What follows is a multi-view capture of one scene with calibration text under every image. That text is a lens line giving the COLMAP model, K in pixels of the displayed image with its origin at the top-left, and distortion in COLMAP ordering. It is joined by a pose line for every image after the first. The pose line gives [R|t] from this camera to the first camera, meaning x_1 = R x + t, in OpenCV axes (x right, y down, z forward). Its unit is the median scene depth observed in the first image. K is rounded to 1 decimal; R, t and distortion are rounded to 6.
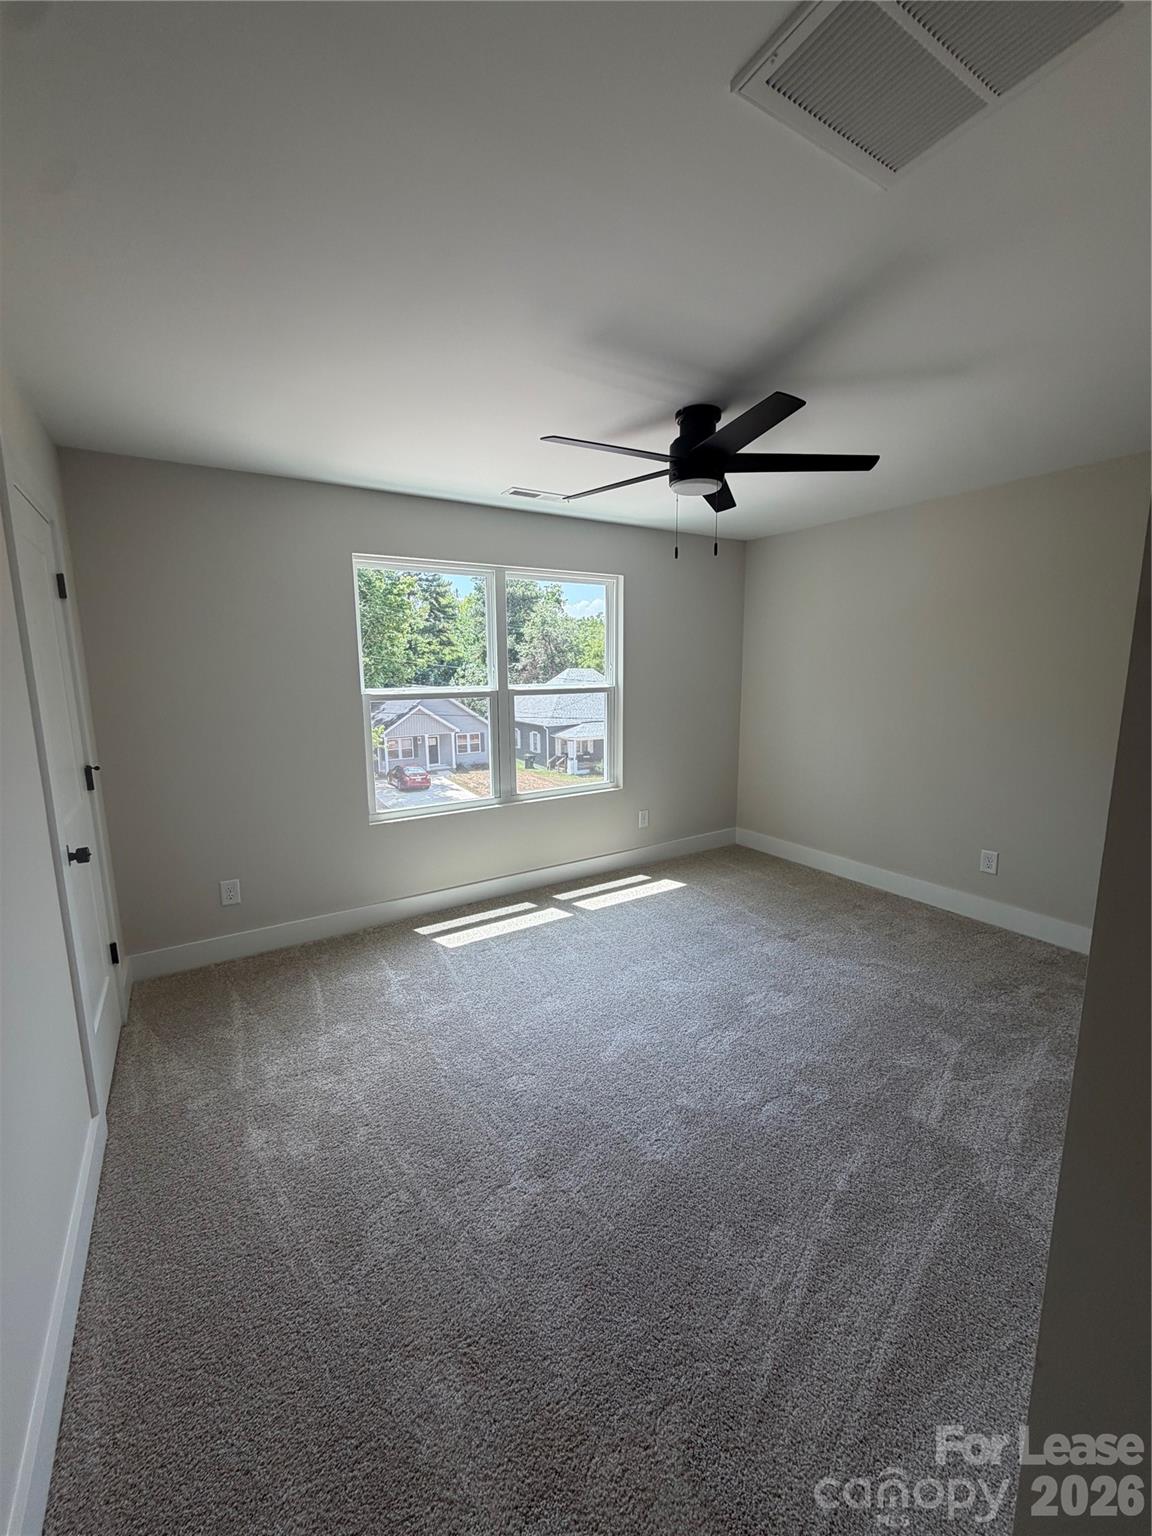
lens RADIAL K [[612.3, 0, 575.6], [0, 612.3, 759.6], [0, 0, 1]] dist [0.000967, -0.000203]
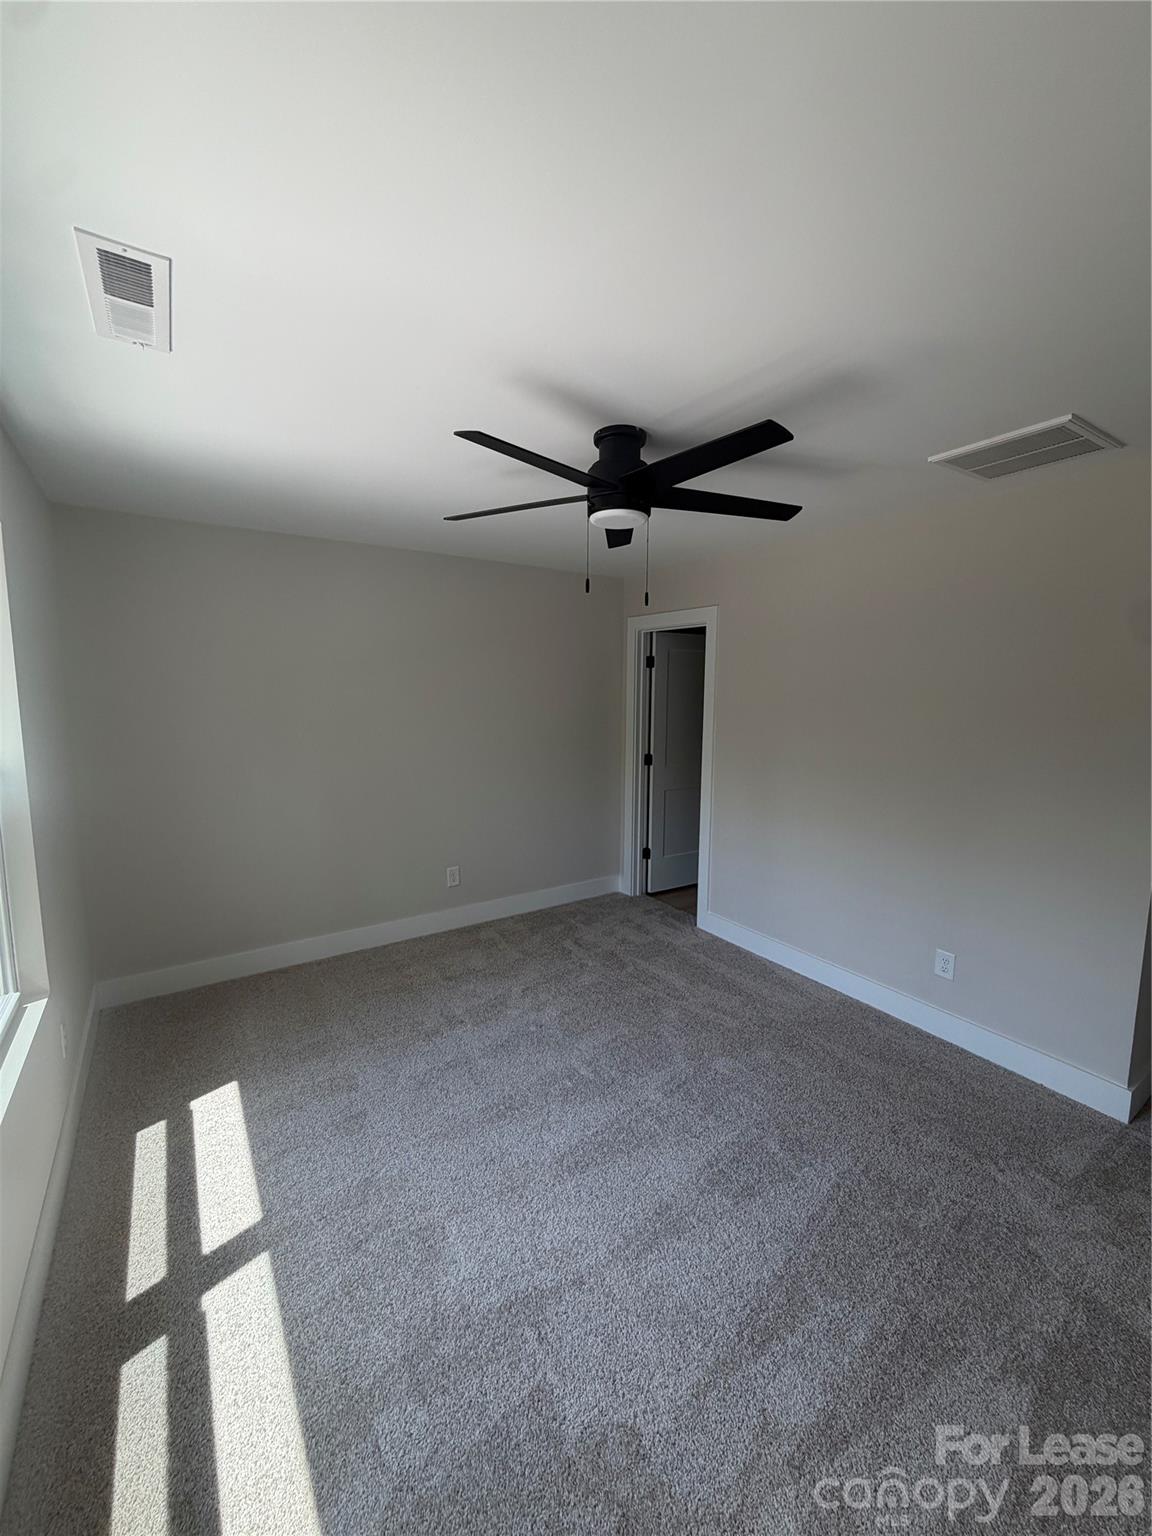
lens RADIAL K [[612.3, 0, 575.6], [0, 612.3, 759.6], [0, 0, 1]] dist [0.000967, -0.000203]
pose [[-0.020642, -0.109136, 0.993812, -0.452414], [0.150582, 0.982346, 0.111005, -0.142353], [-0.988382, 0.151942, -0.003844, 0.728132]]
